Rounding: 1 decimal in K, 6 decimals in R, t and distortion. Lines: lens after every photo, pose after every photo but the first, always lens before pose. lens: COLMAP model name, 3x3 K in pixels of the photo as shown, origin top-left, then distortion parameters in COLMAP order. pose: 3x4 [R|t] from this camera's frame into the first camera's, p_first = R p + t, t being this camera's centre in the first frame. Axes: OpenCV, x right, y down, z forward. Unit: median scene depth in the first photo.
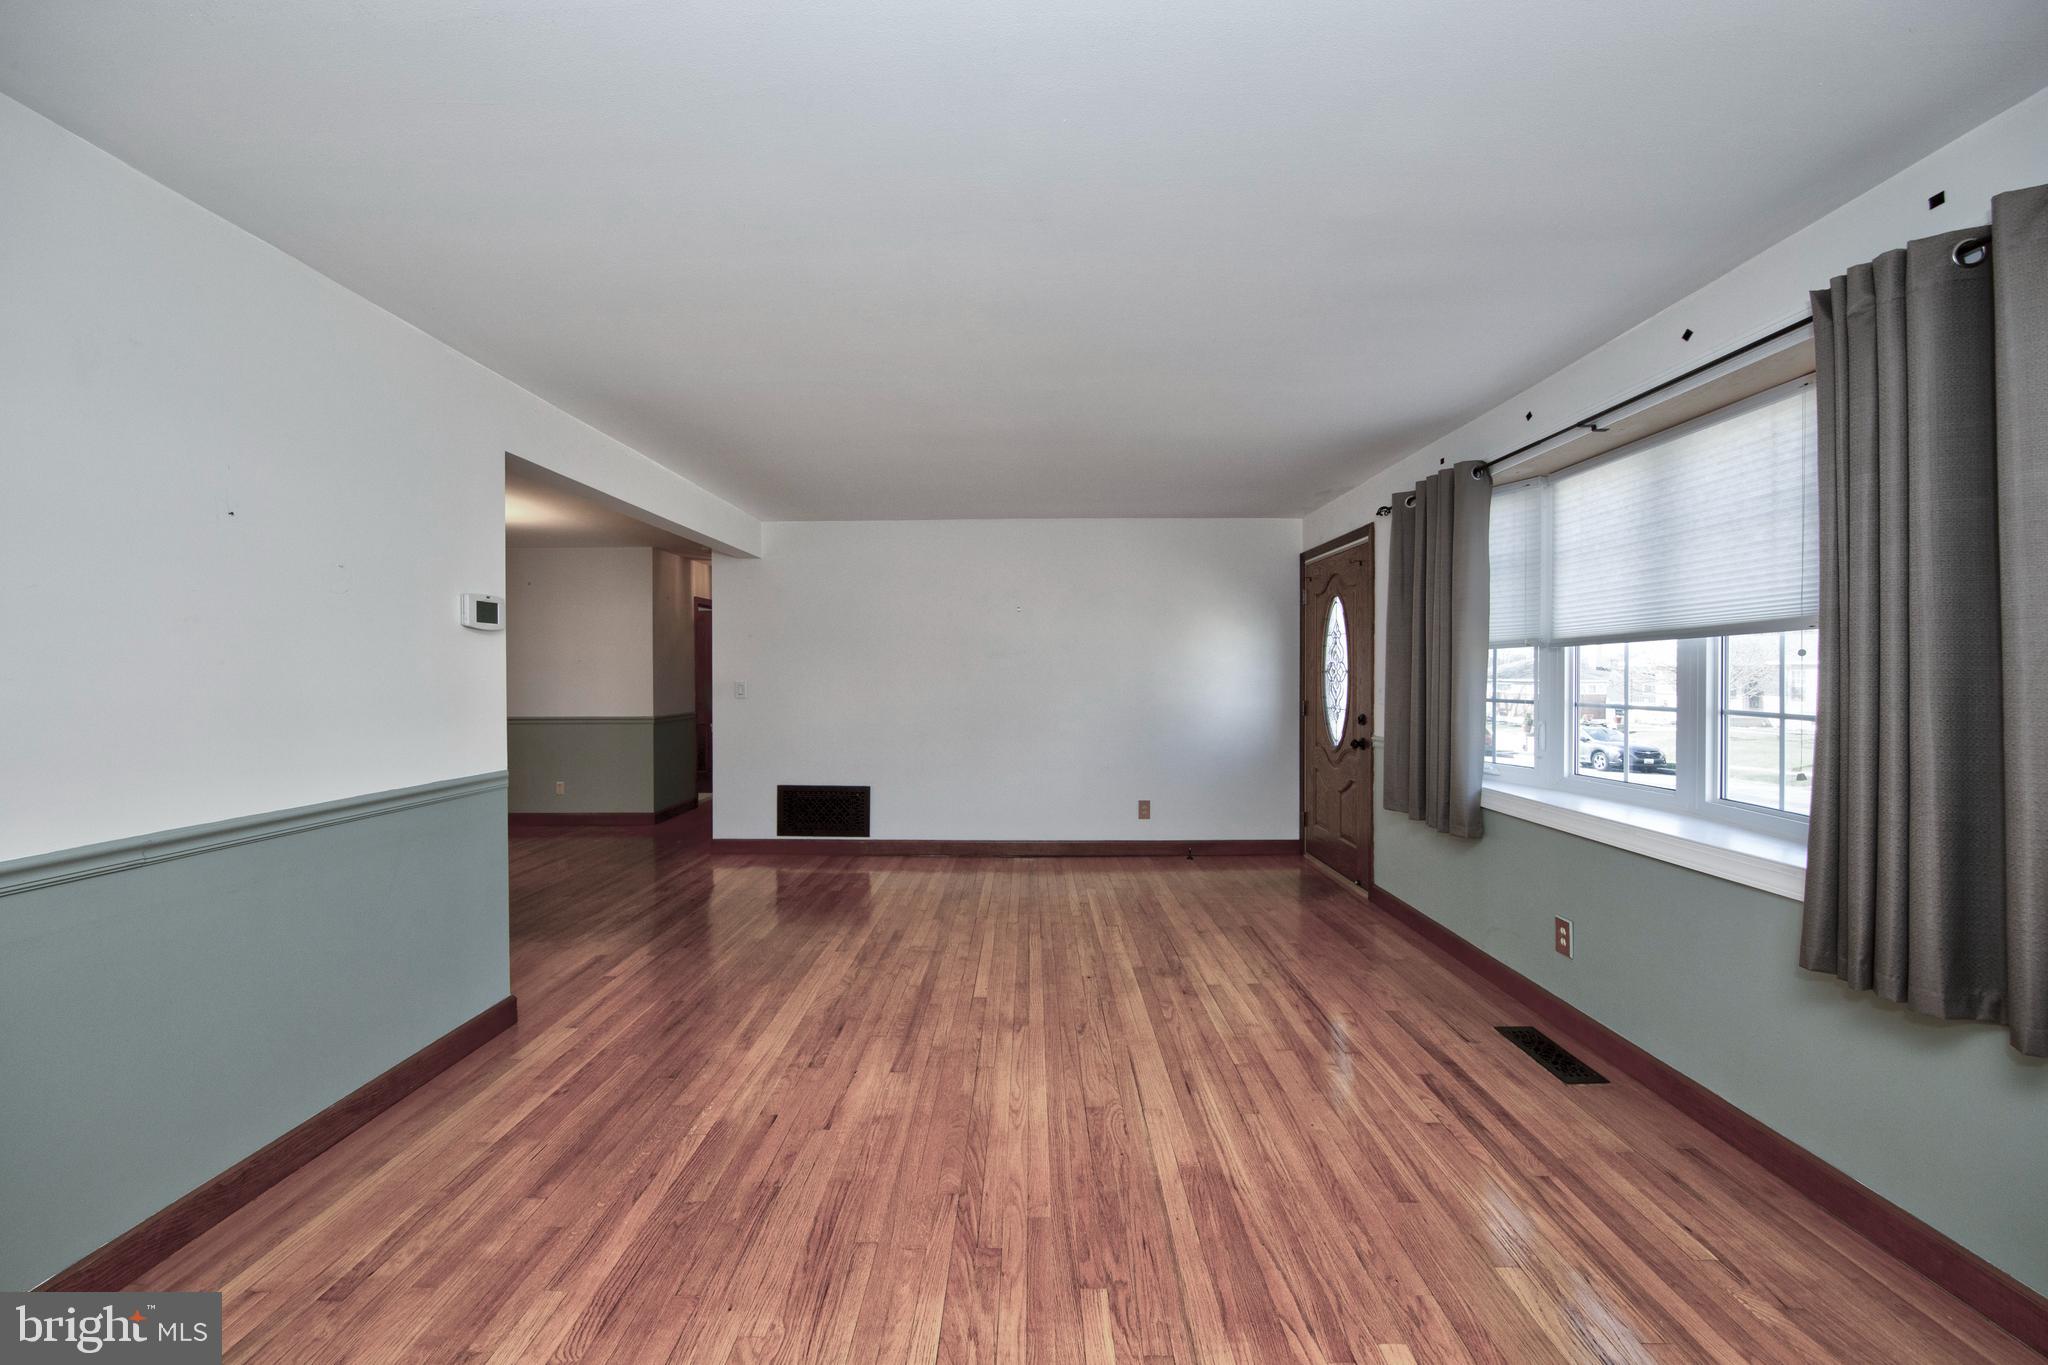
lens RADIAL K [[678.2, 0, 1019.7], [0, 678.2, 682.2], [0, 0, 1]] dist [0.001225, -0.000415]
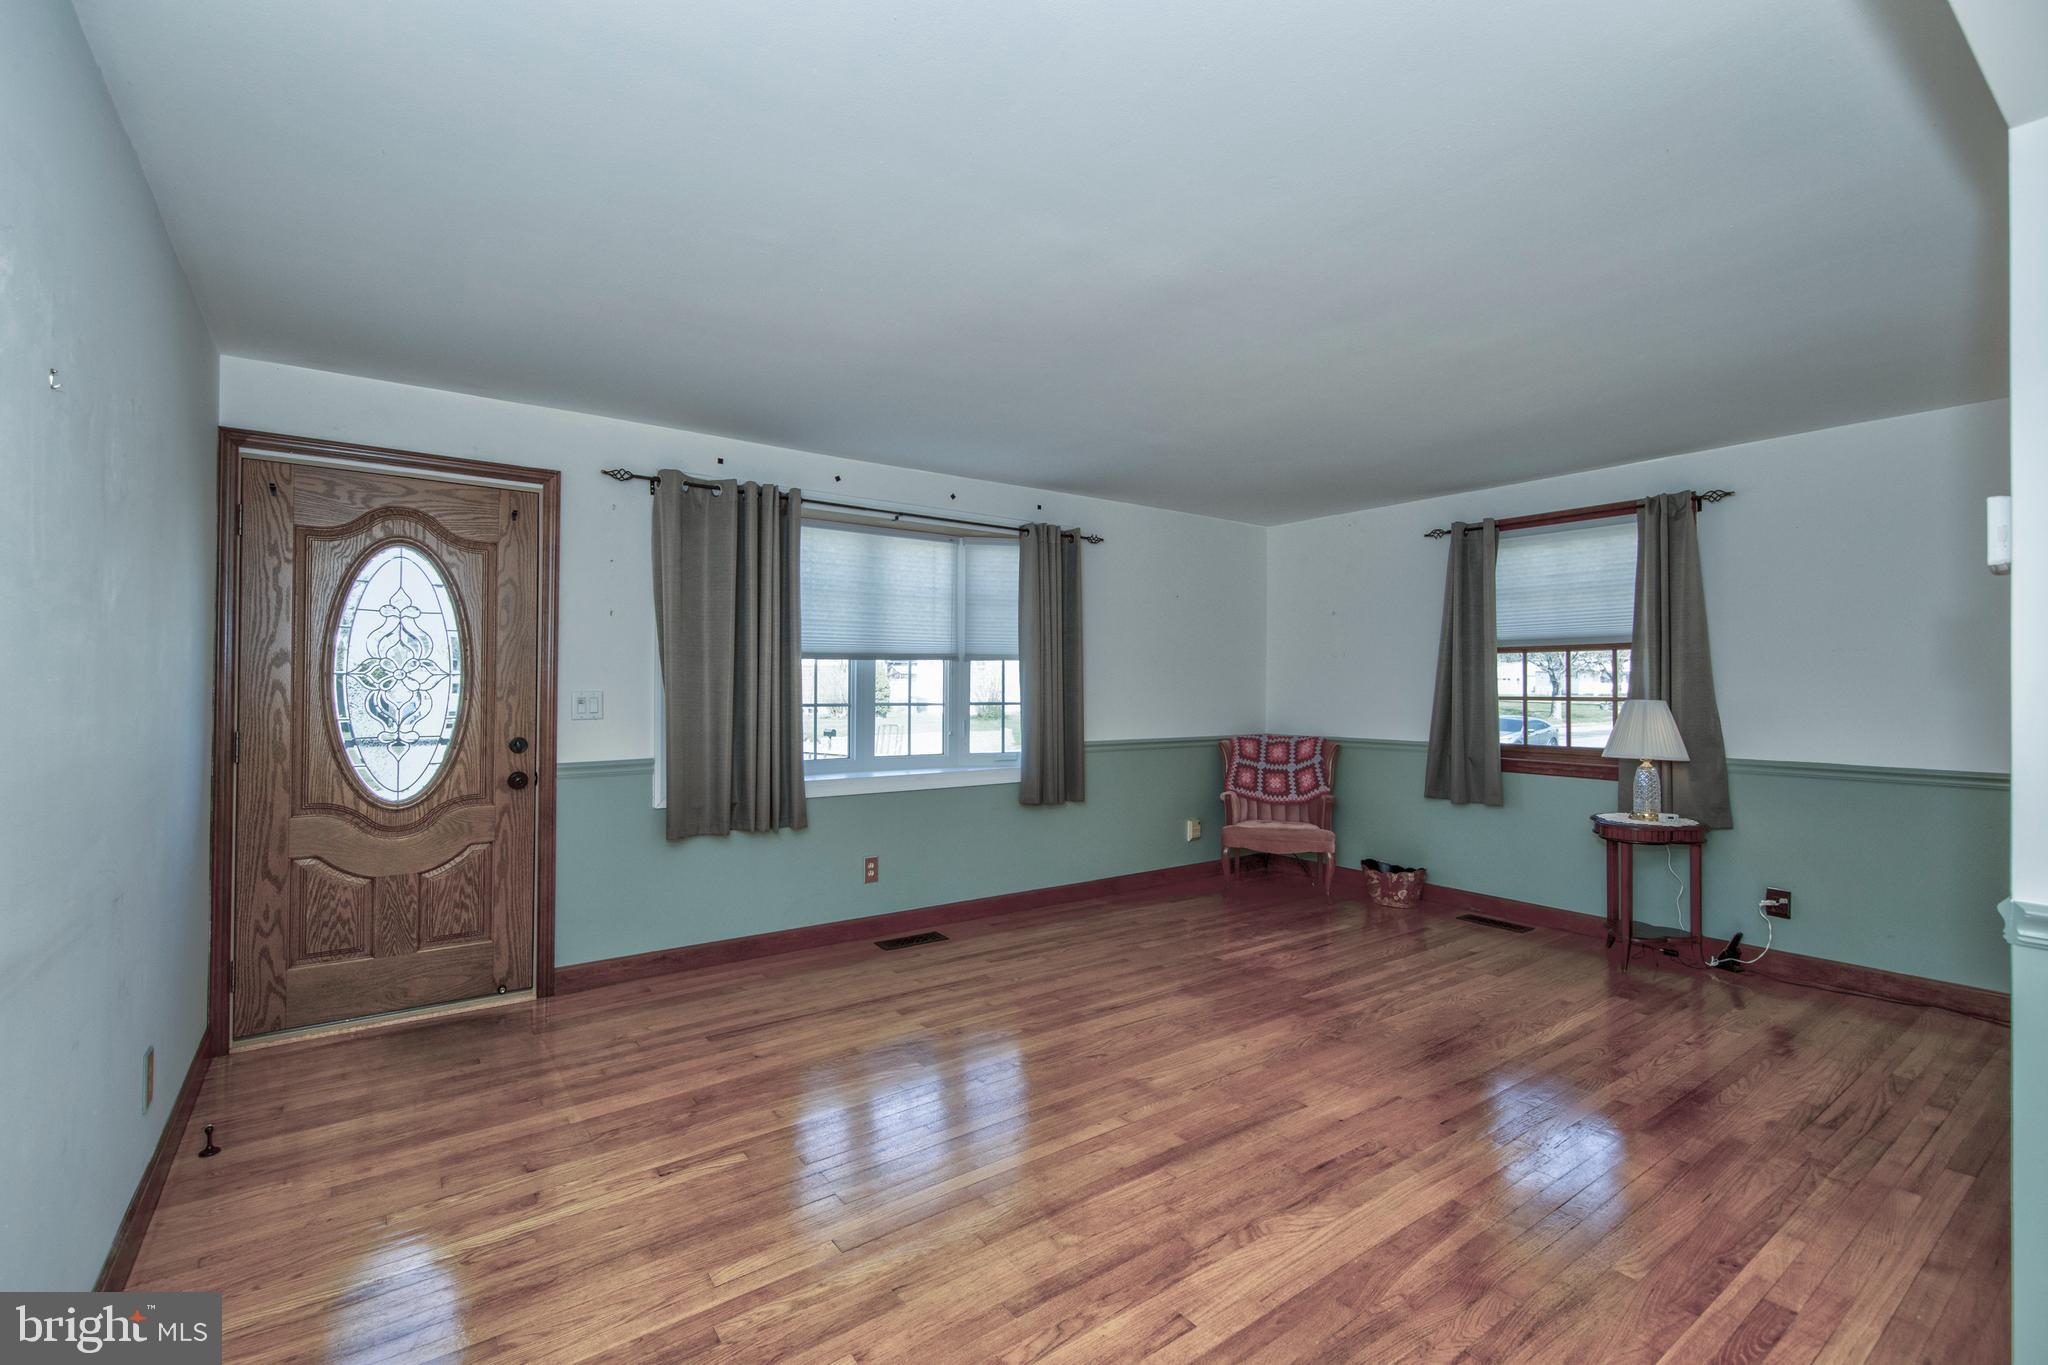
lens RADIAL K [[907.2, 0, 1016.2], [0, 907.2, 681.3], [0, 0, 1]] dist [0.014503, -0.004733]
pose [[-0.592517, 0.004472, 0.805546, -0.830926], [0.007434, 0.999972, -0.000083, -0.005968], [-0.805524, 0.005939, -0.592534, 1.779206]]
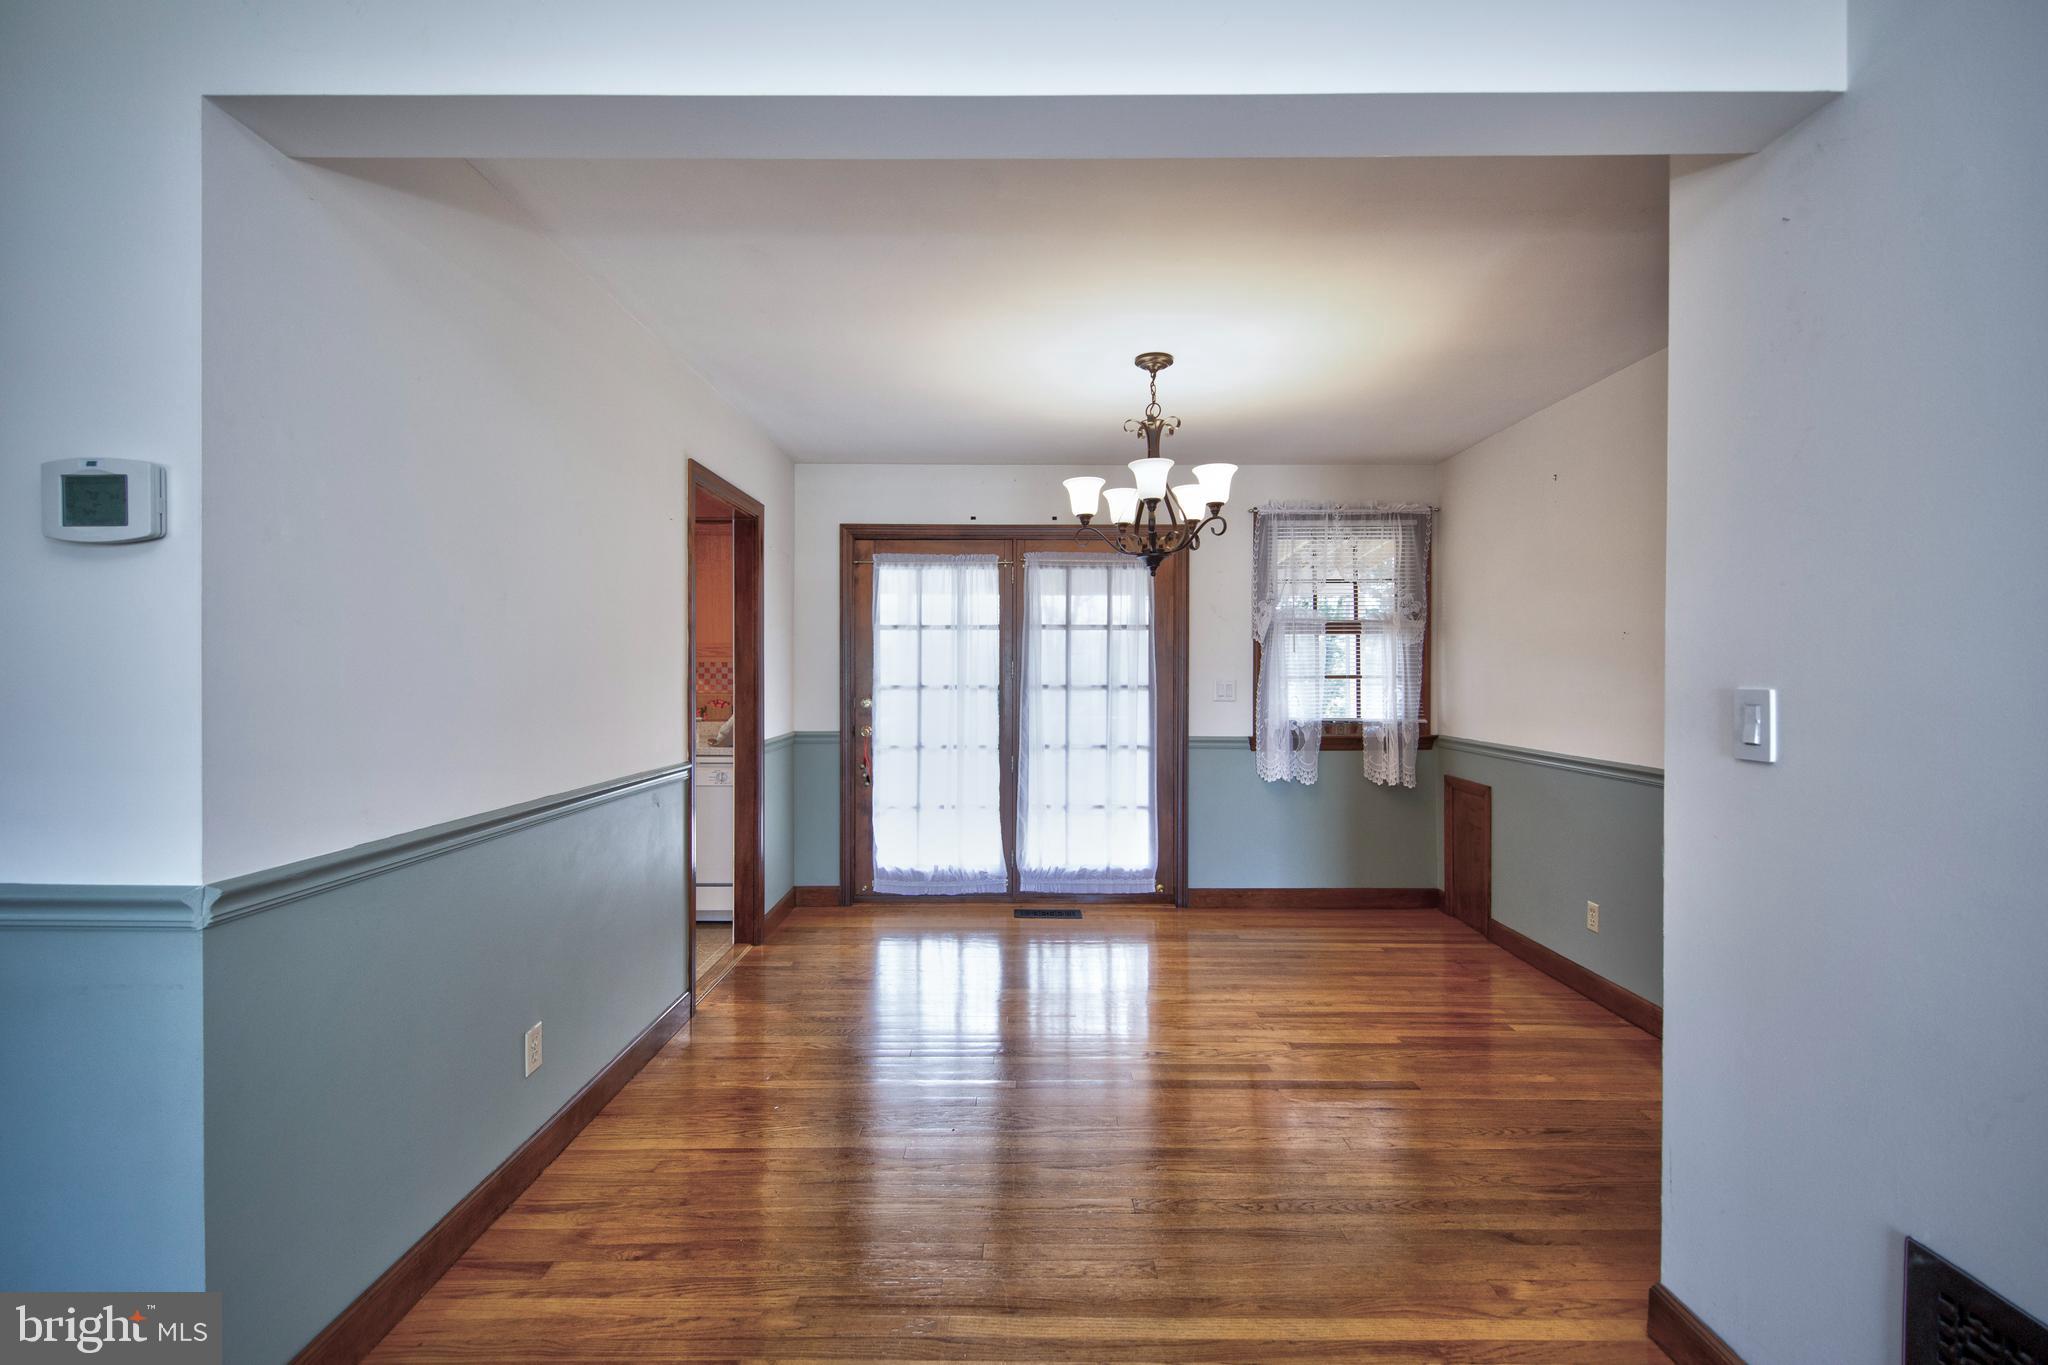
lens RADIAL K [[907.2, 0, 1018.2], [0, 907.2, 672.4], [0, 0, 1]] dist [0.014503, -0.004733]
pose [[0.007376, 0.007499, -0.999945, -0.165732], [-0.012225, 0.999898, 0.007408, -0.000649], [0.999898, 0.012169, 0.007467, 1.461863]]
